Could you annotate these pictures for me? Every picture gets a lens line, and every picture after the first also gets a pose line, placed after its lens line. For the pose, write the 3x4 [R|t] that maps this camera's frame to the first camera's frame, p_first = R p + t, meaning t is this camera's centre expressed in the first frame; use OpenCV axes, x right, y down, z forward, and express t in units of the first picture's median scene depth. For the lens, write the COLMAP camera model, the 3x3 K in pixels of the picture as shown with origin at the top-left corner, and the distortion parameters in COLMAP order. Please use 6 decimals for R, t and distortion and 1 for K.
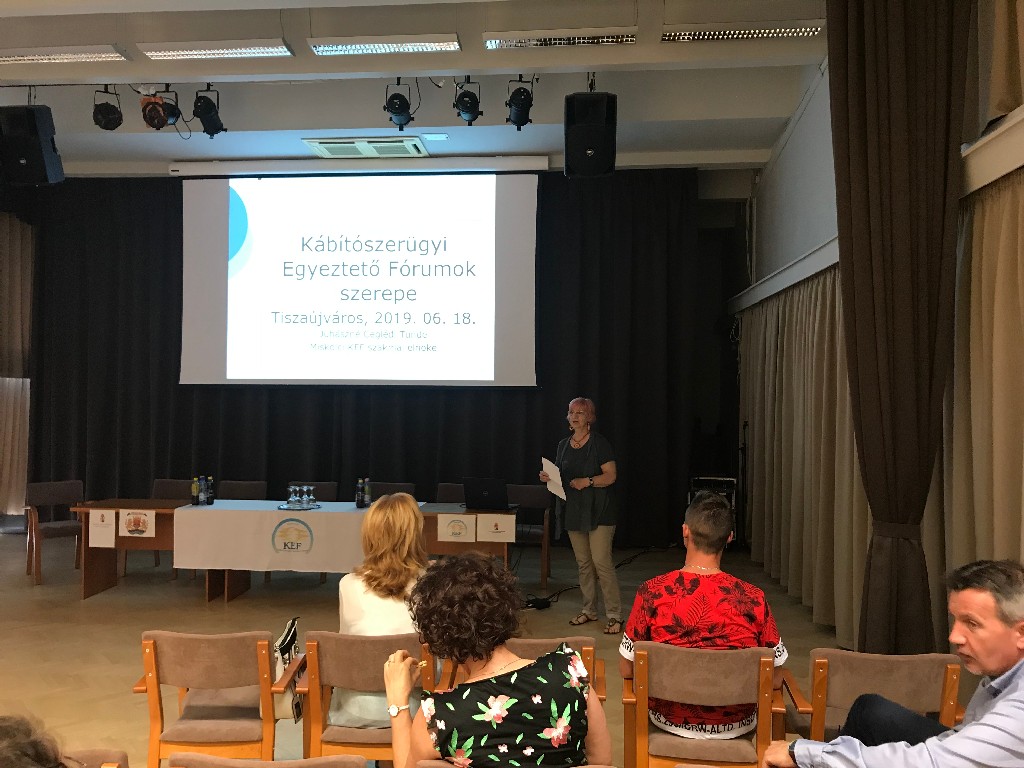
lens RADIAL K [[847.1, 0, 507.8], [0, 847.1, 378.6], [0, 0, 1]] dist [0.017253, -0.013061]
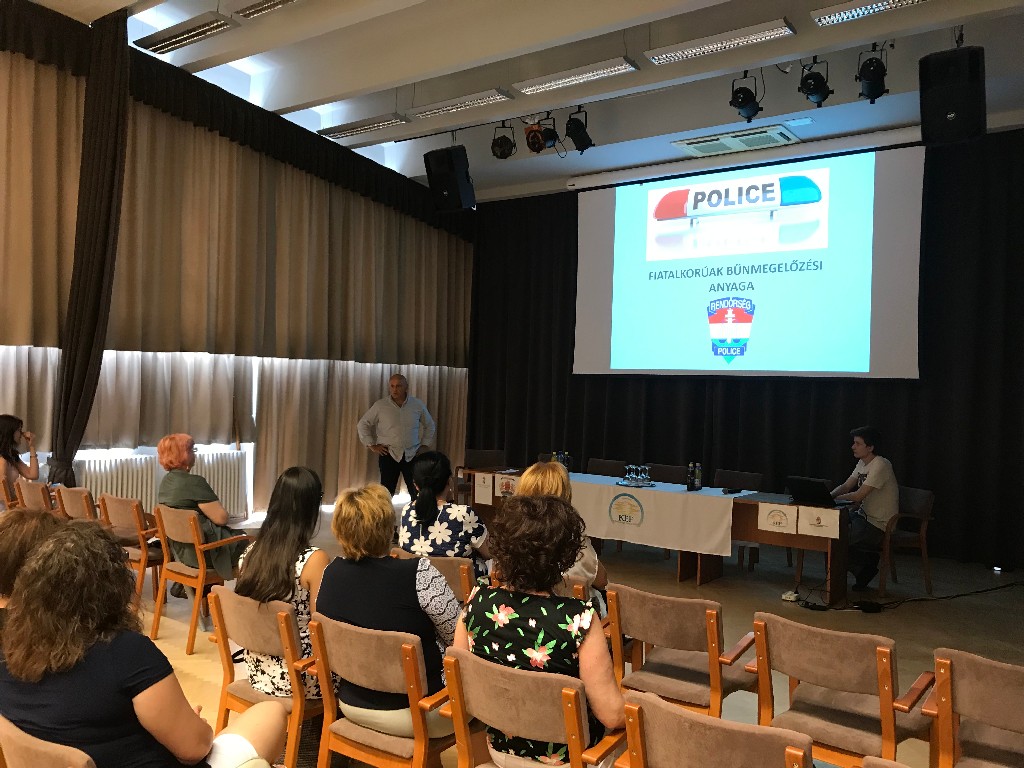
lens RADIAL K [[847.1, 0, 498.4], [0, 847.1, 381.2], [0, 0, 1]] dist [0.017253, -0.013061]
pose [[0.846964, 0.015883, -0.531414, 0.167597], [-0.012824, 0.999873, 0.009446, 0.009679], [0.531496, -0.001186, 0.847060, -0.014888]]
